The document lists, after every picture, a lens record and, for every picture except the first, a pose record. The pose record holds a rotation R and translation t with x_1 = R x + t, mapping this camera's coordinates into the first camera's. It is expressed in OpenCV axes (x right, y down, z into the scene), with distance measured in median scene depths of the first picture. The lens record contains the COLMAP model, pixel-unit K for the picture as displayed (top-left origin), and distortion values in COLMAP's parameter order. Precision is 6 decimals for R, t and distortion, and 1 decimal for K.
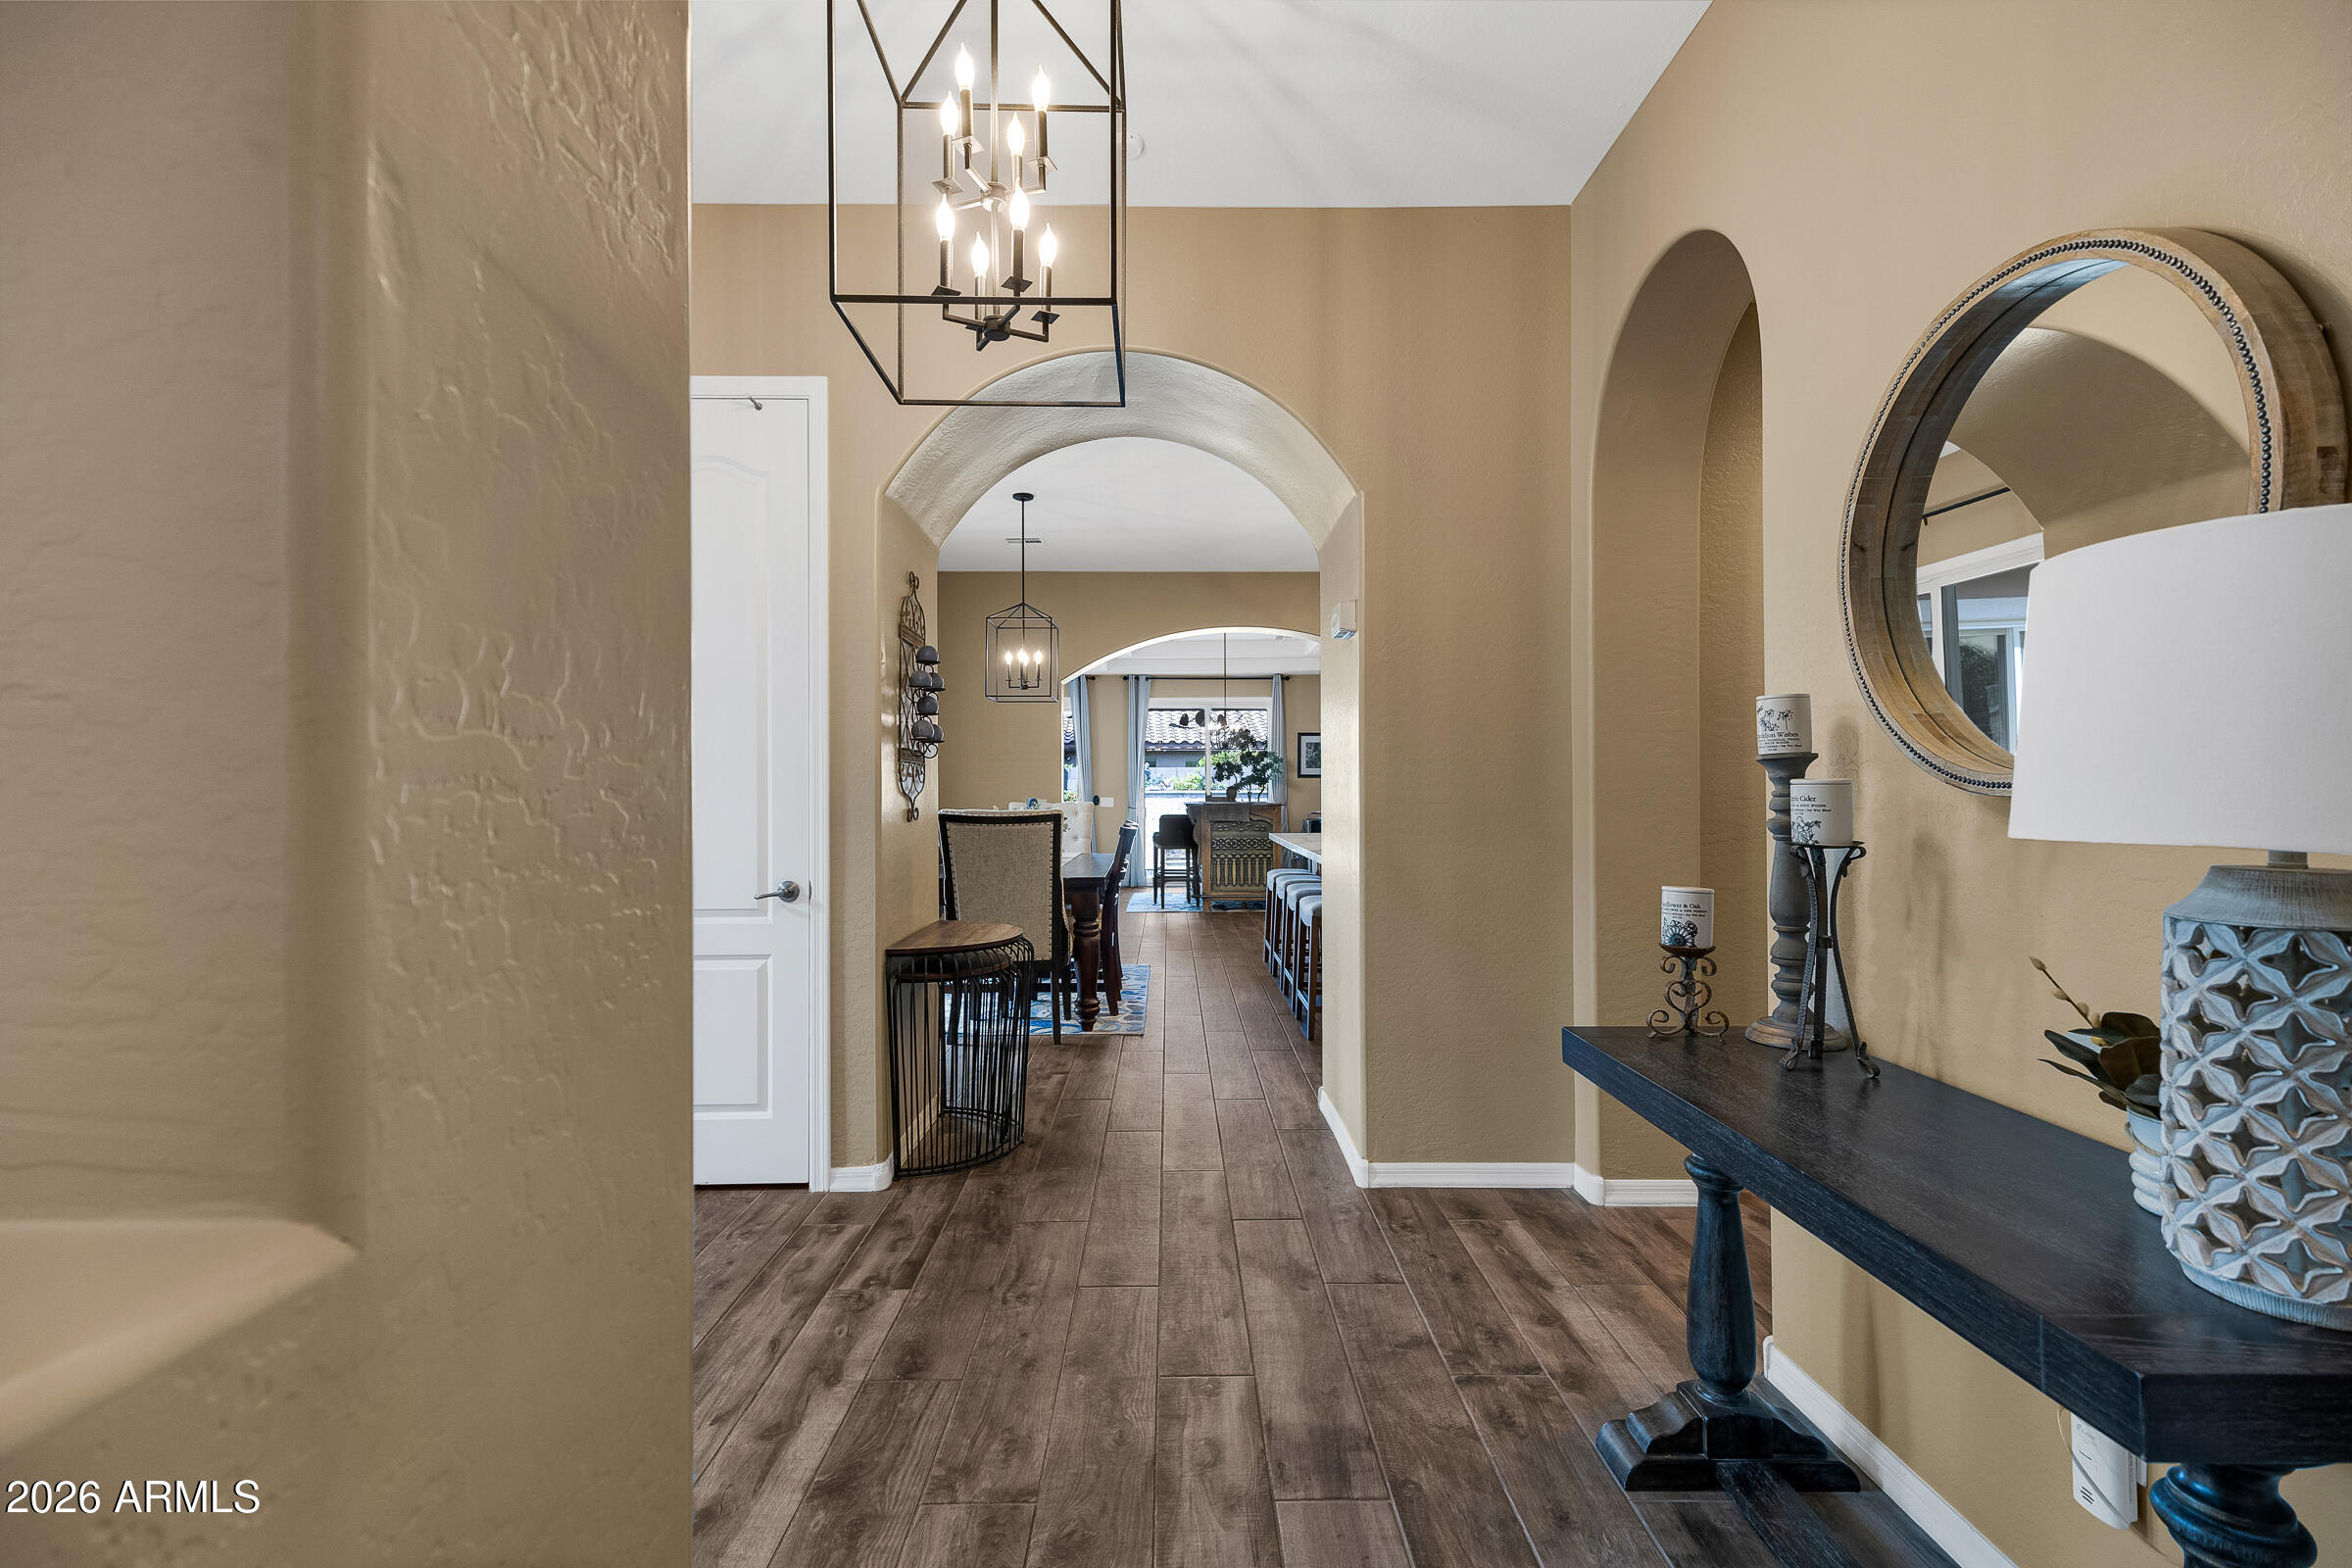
lens RADIAL K [[1076.5, 0, 1181.1], [0, 1076.5, 779.1], [0, 0, 1]] dist [0.028962, -0.005767]
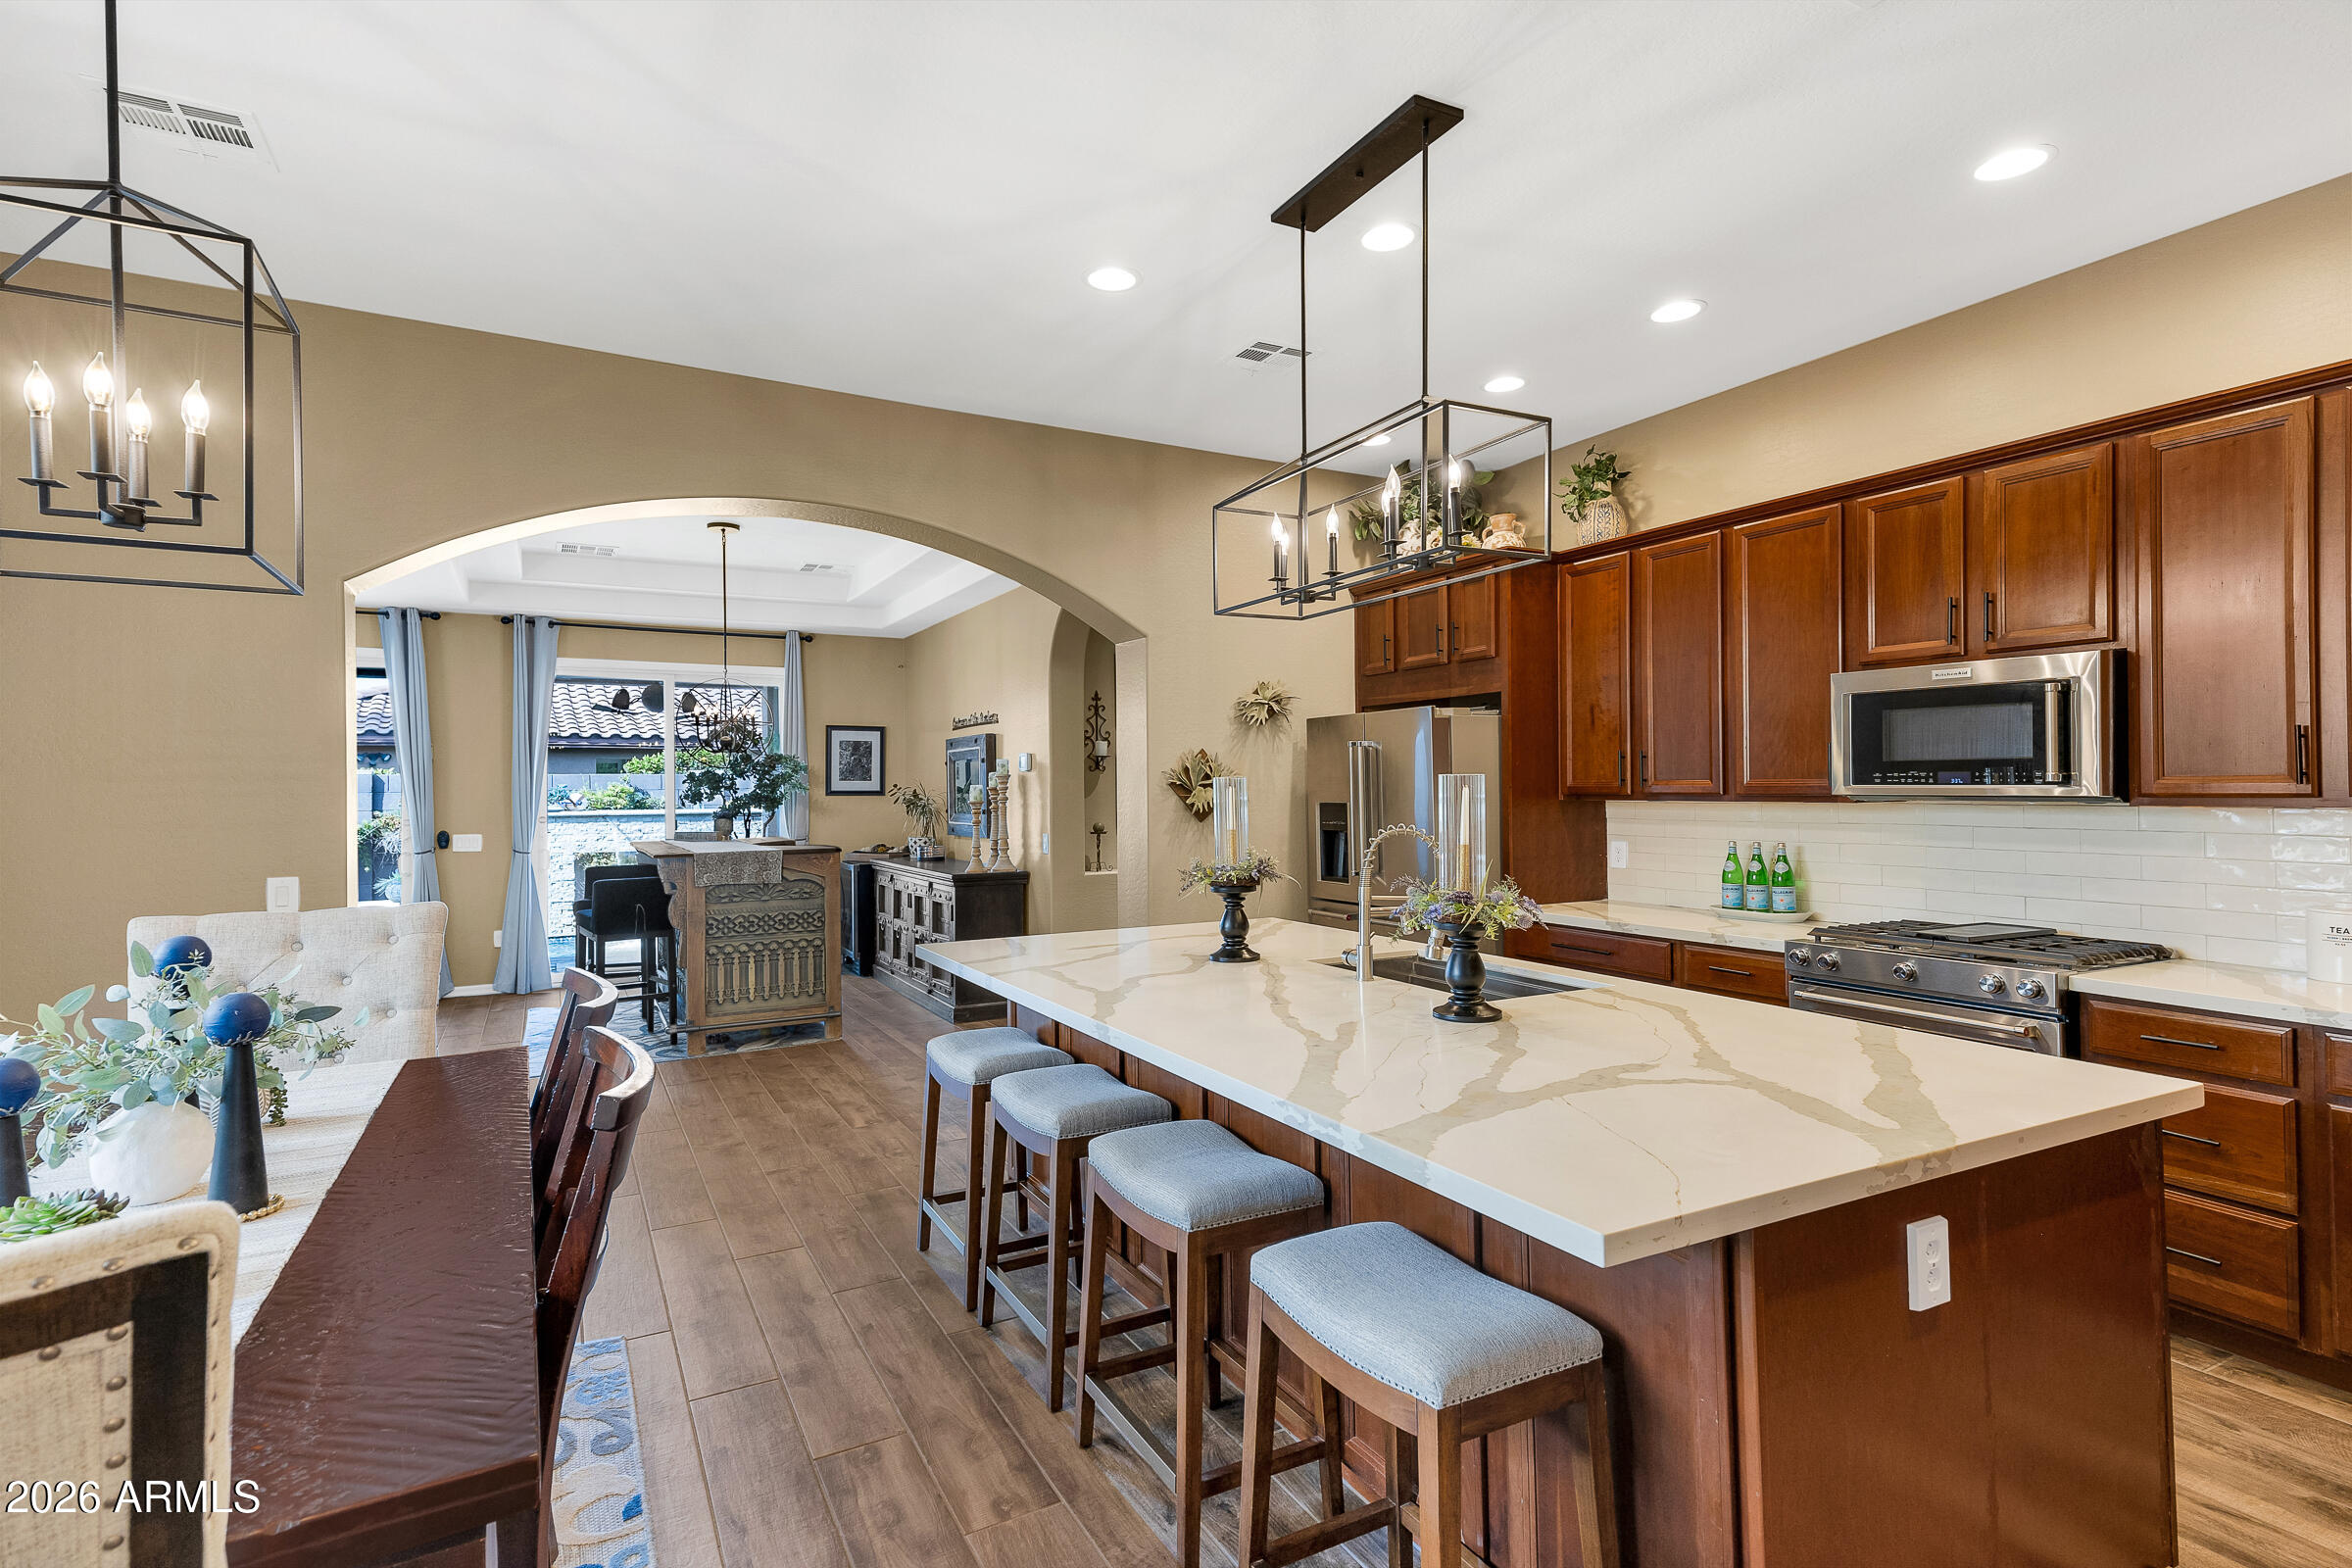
lens RADIAL K [[1115.1, 0, 1160.2], [0, 1115.1, 775.8], [0, 0, 1]] dist [0.037129, -0.002403]
pose [[0.880027, 0.001538, 0.474922, -0.094659], [0.000110, 0.999994, -0.003441, -0.032591], [-0.474924, 0.003080, 0.880021, 0.965404]]
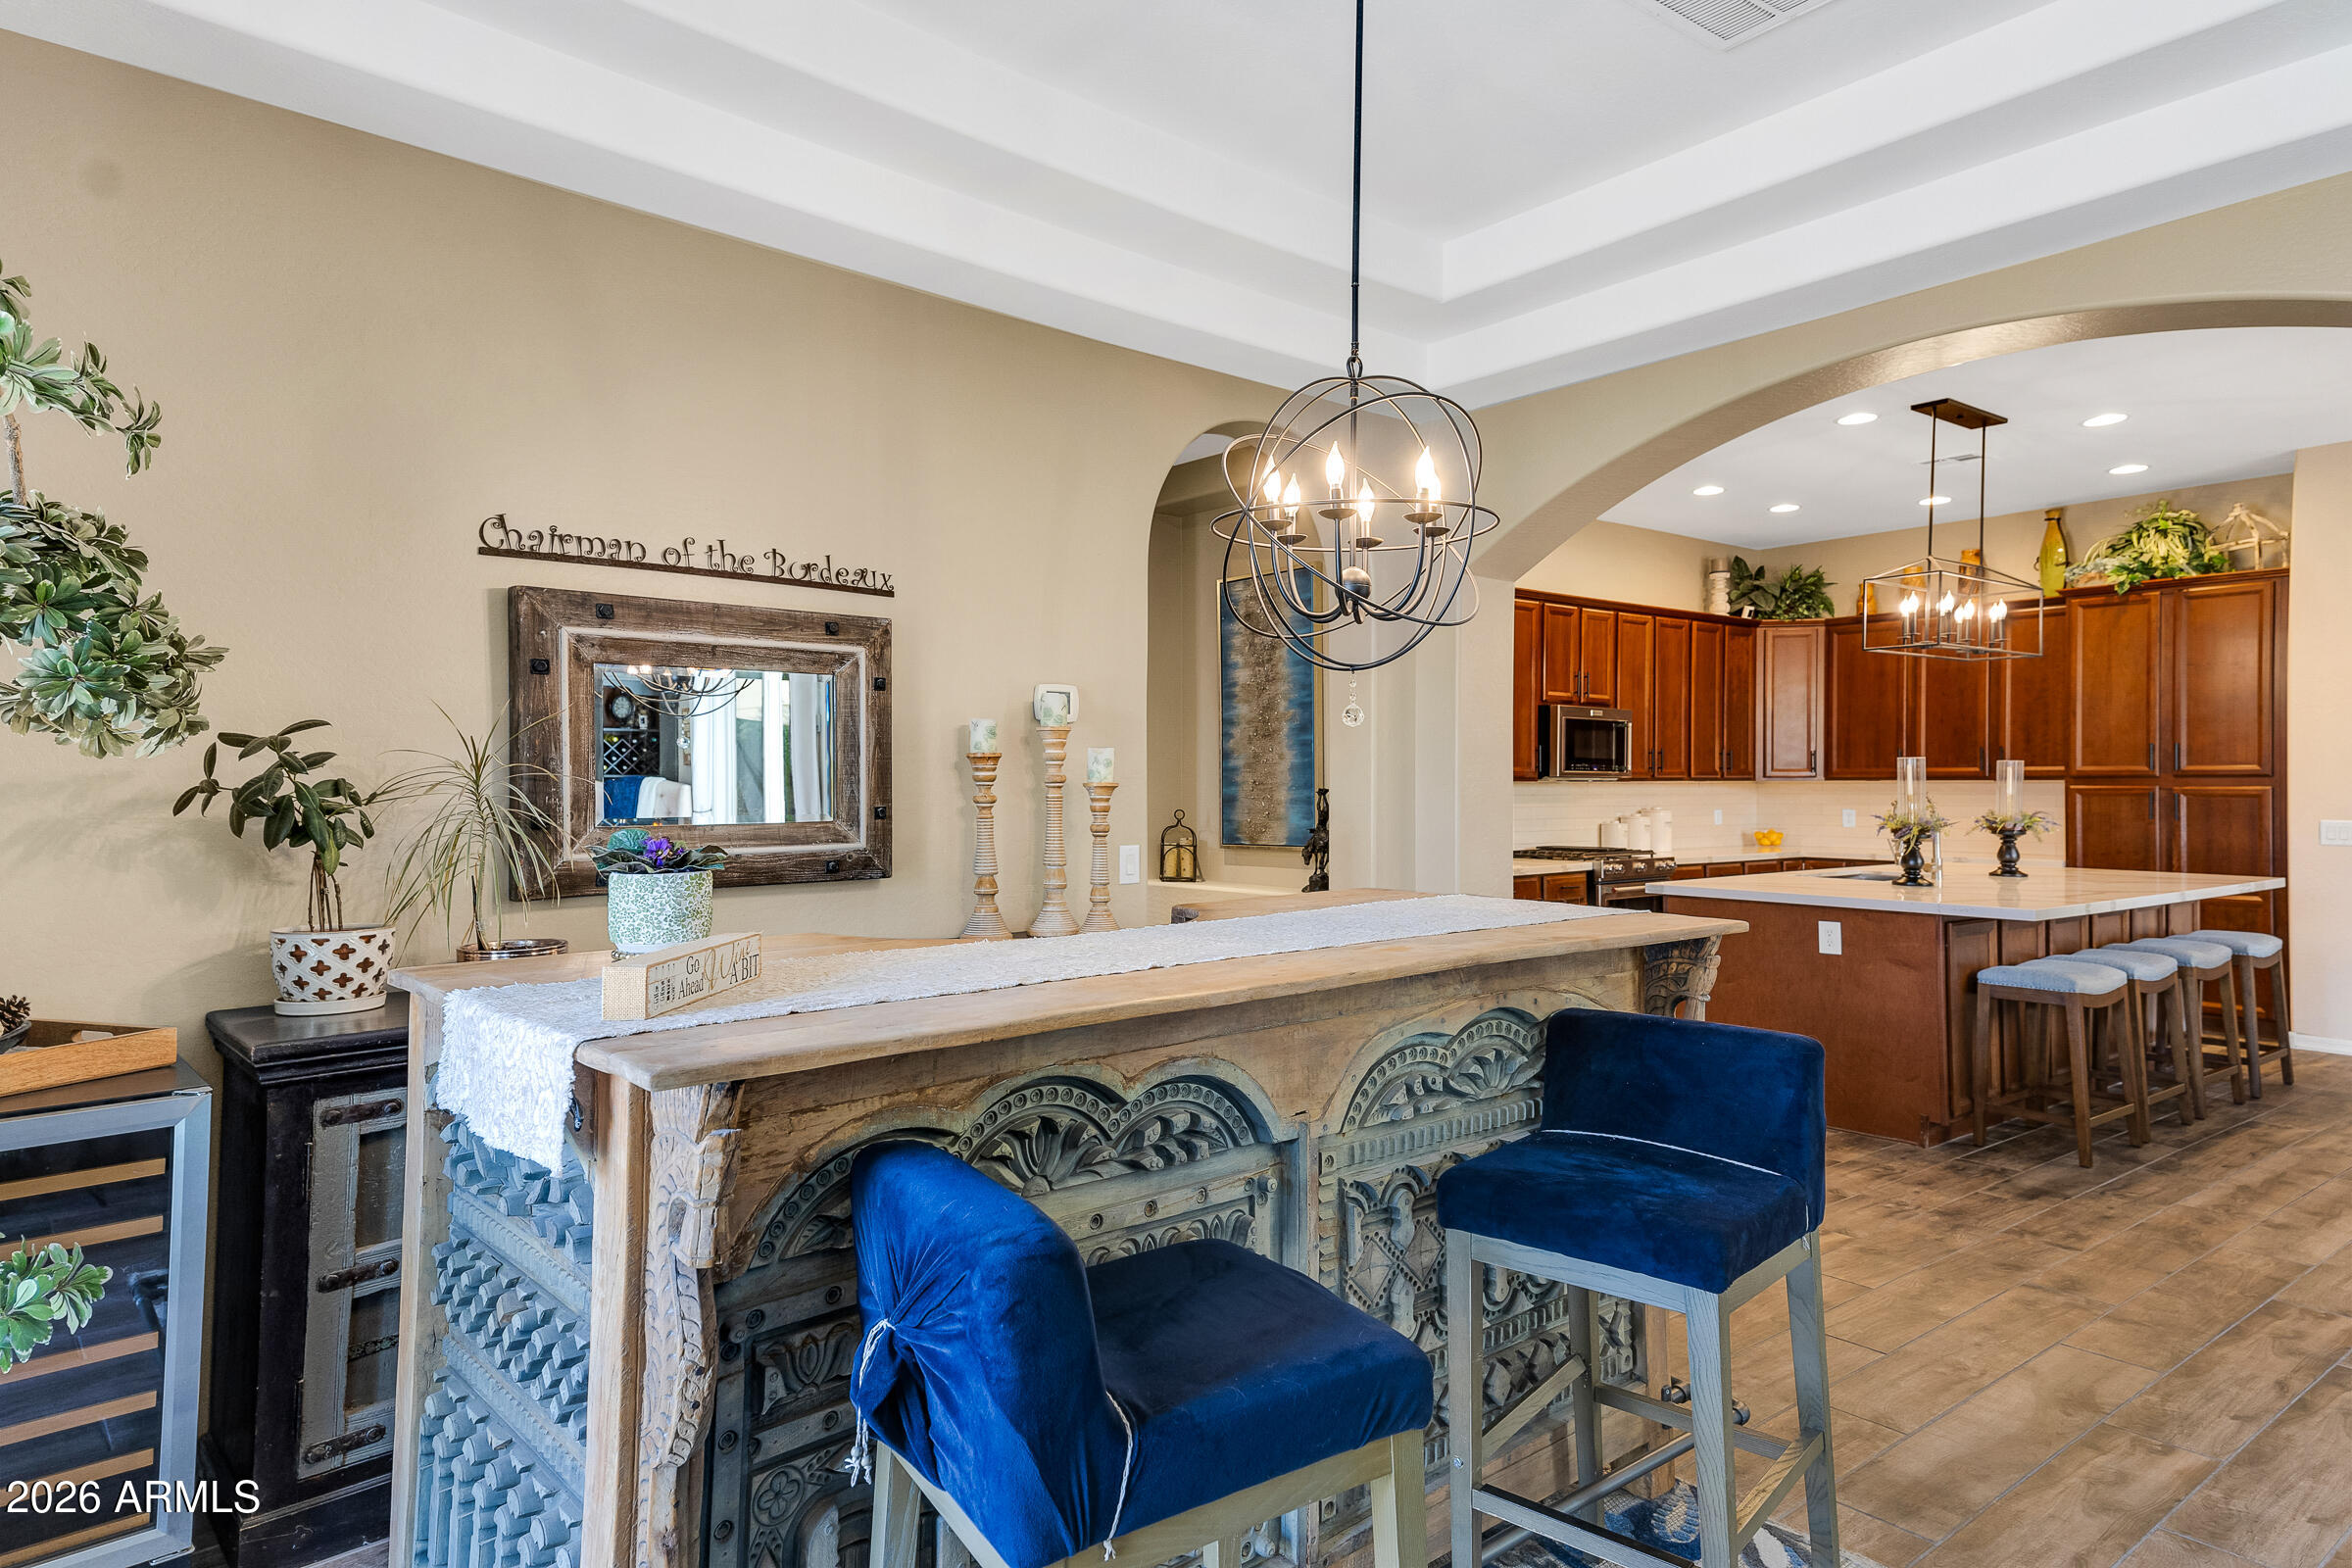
lens RADIAL K [[1404.0, 0, 1160.9], [0, 1404.0, 778.9], [0, 0, 1]] dist [0.135079, -0.006459]
pose [[-0.647665, 0.006088, 0.761901, -0.282475], [-0.004380, 0.999922, -0.011713, 0.003381], [-0.761912, -0.010923, -0.647588, 2.950819]]
